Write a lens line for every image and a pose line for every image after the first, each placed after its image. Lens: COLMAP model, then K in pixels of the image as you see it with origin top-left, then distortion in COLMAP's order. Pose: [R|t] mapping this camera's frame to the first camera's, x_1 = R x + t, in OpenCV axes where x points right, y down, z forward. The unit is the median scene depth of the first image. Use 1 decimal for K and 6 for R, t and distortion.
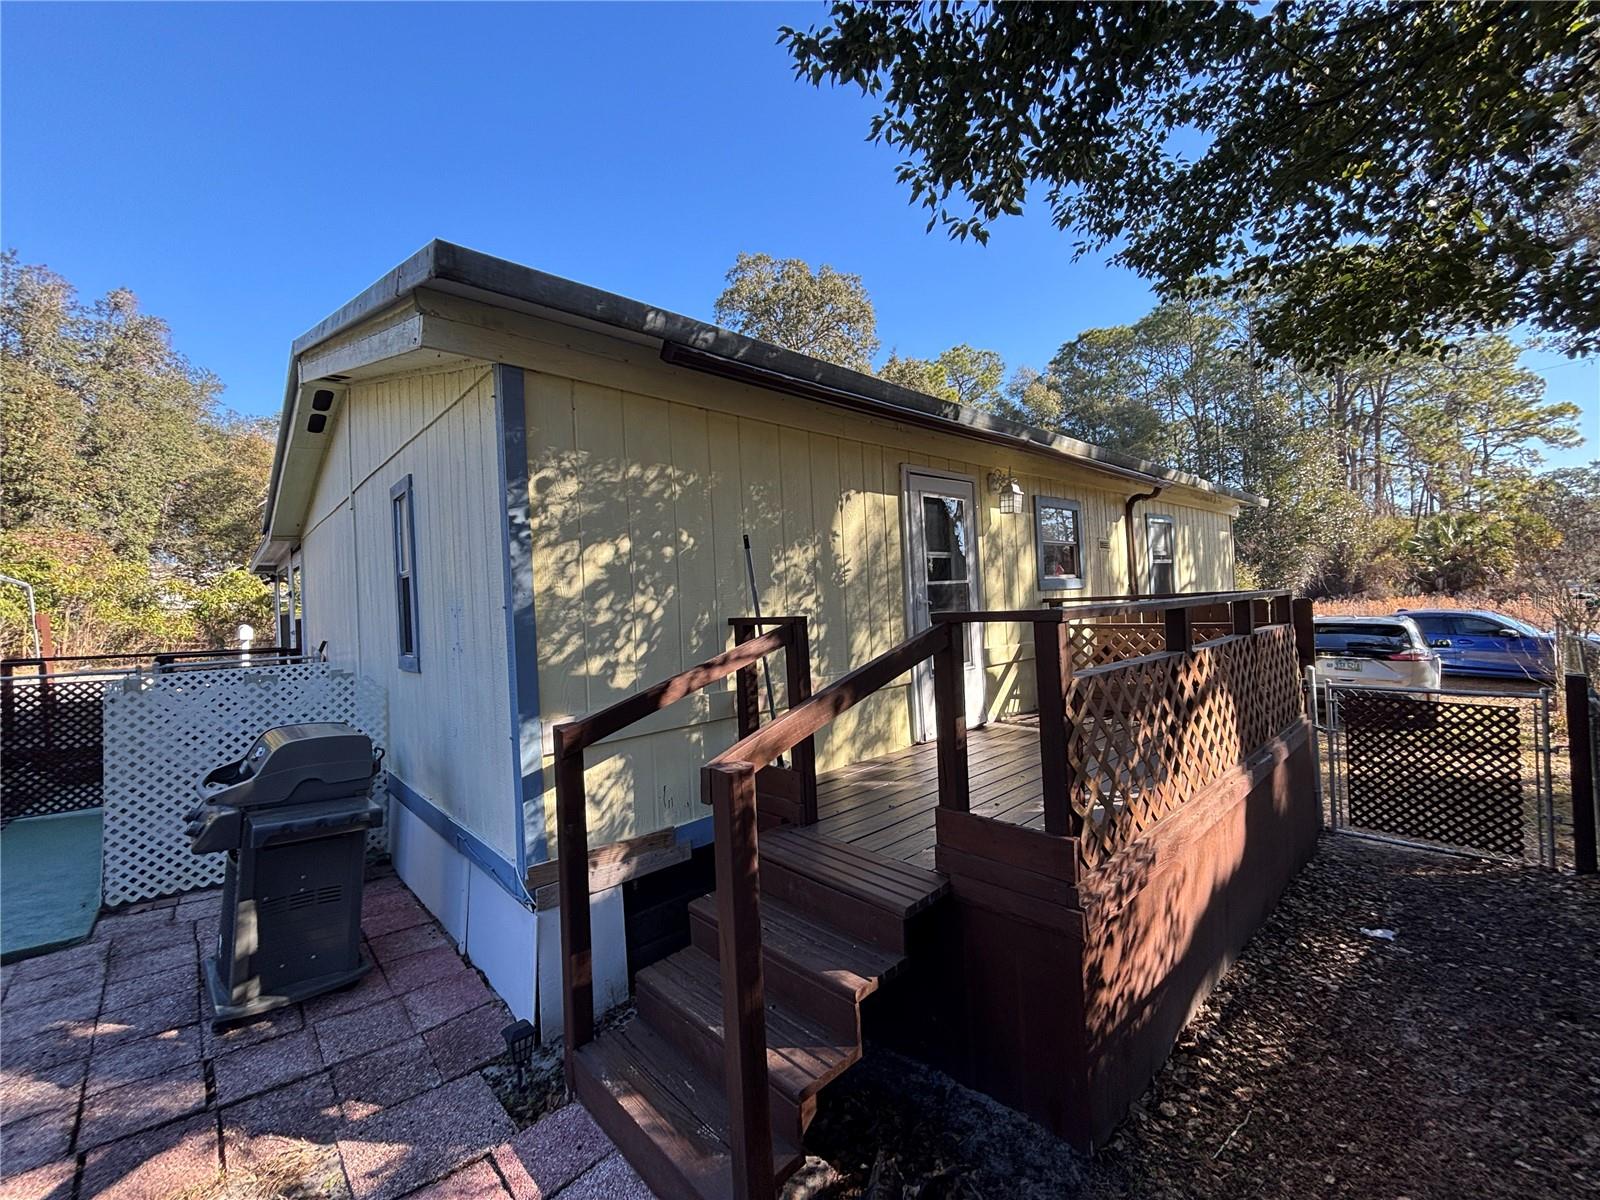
lens RADIAL K [[647.5, 0, 808.0], [0, 647.5, 595.6], [0, 0, 1]] dist [0.001882, -0.000367]
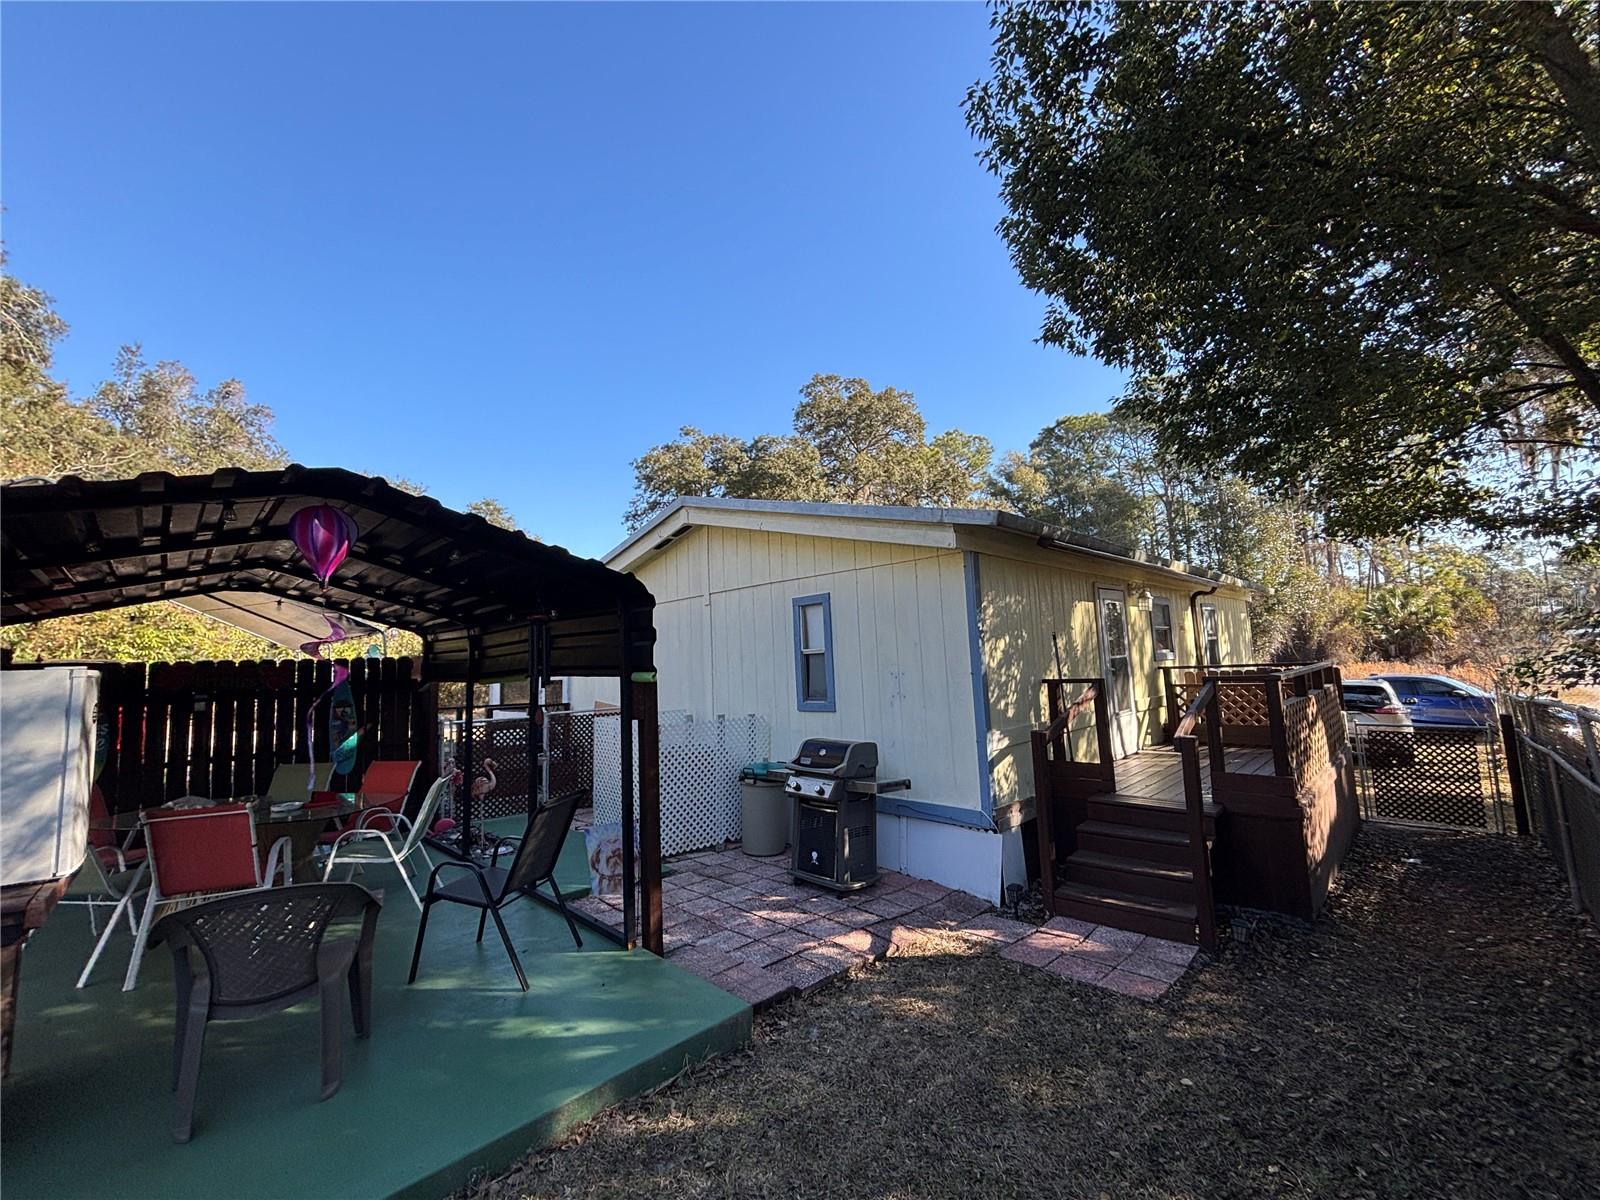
lens RADIAL K [[647.5, 0, 808.8], [0, 647.5, 596.8], [0, 0, 1]] dist [0.001882, -0.000367]
pose [[0.998967, 0.006809, 0.044936, -0.390214], [-0.002493, 0.995433, -0.095427, -0.008560], [-0.045381, 0.095216, 0.994422, -0.345817]]
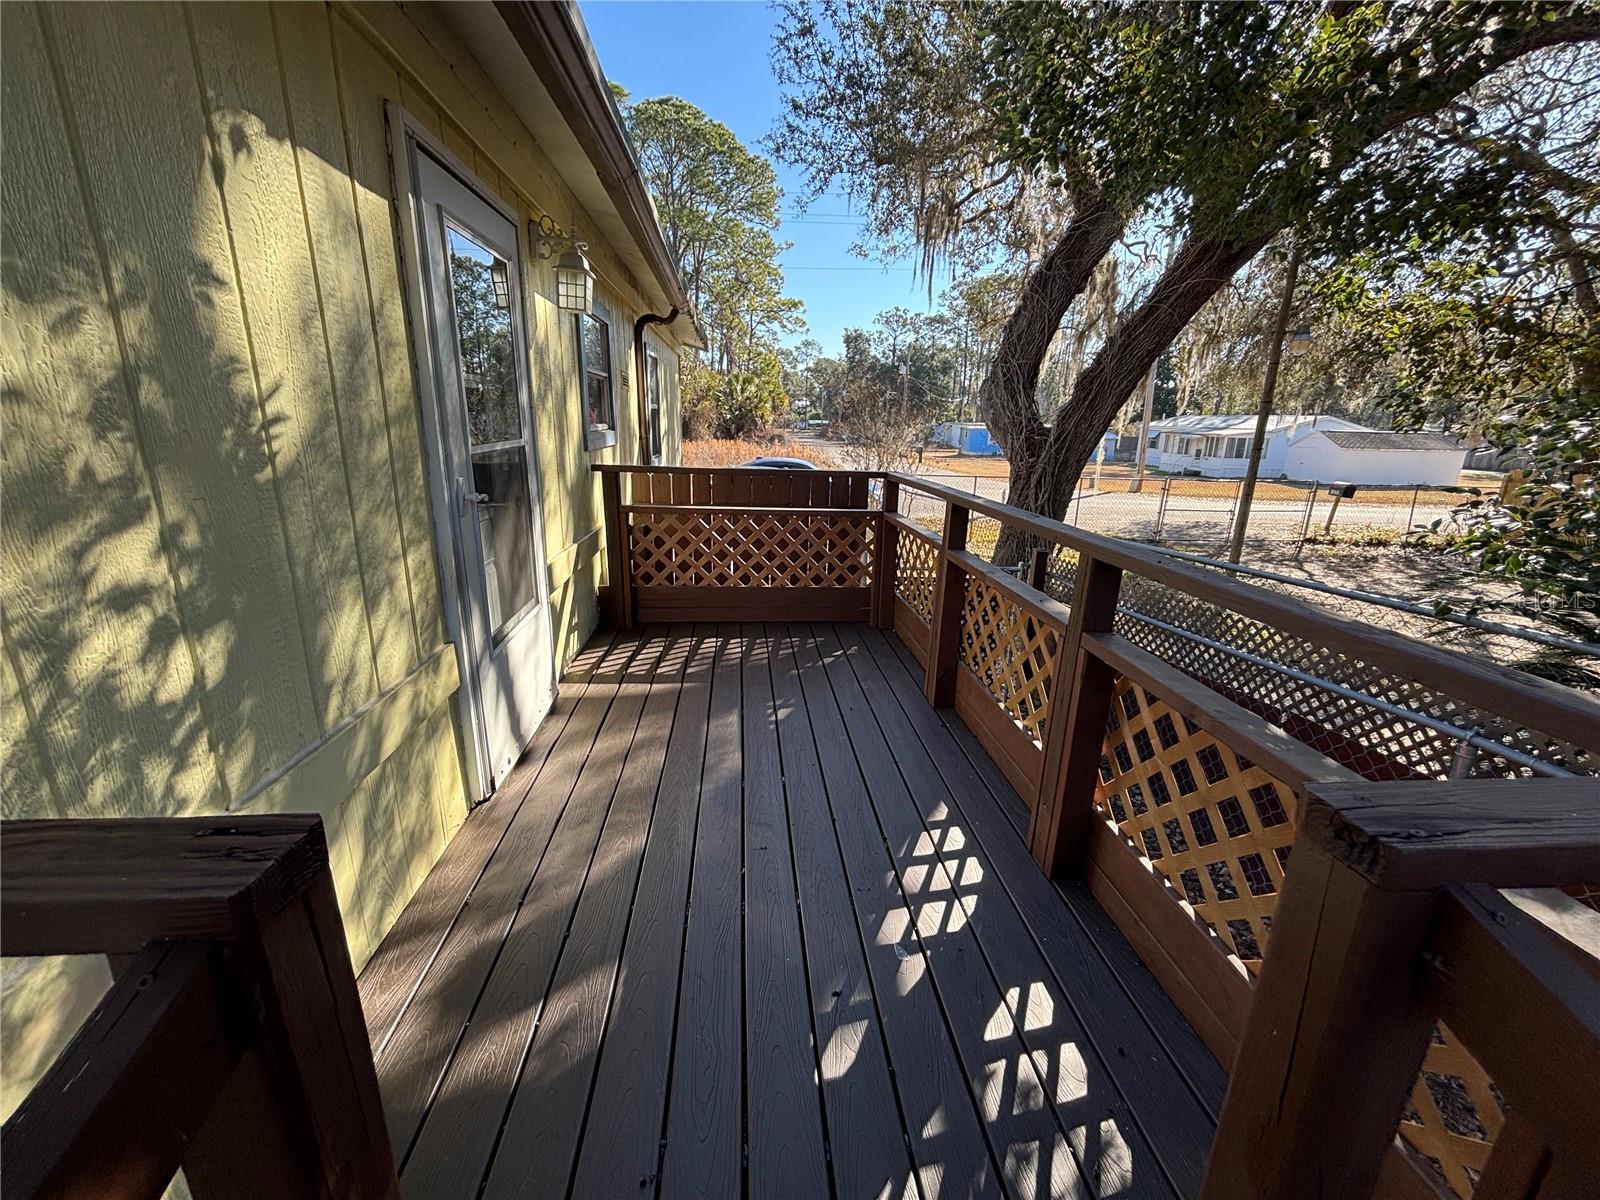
lens RADIAL K [[647.5, 0, 789.1], [0, 647.5, 598.7], [0, 0, 1]] dist [0.001882, -0.000367]
pose [[0.629235, -0.147944, 0.763004, -0.015831], [-0.060962, 0.969297, 0.238218, -0.024787], [-0.774820, -0.196409, 0.600897, 0.349890]]
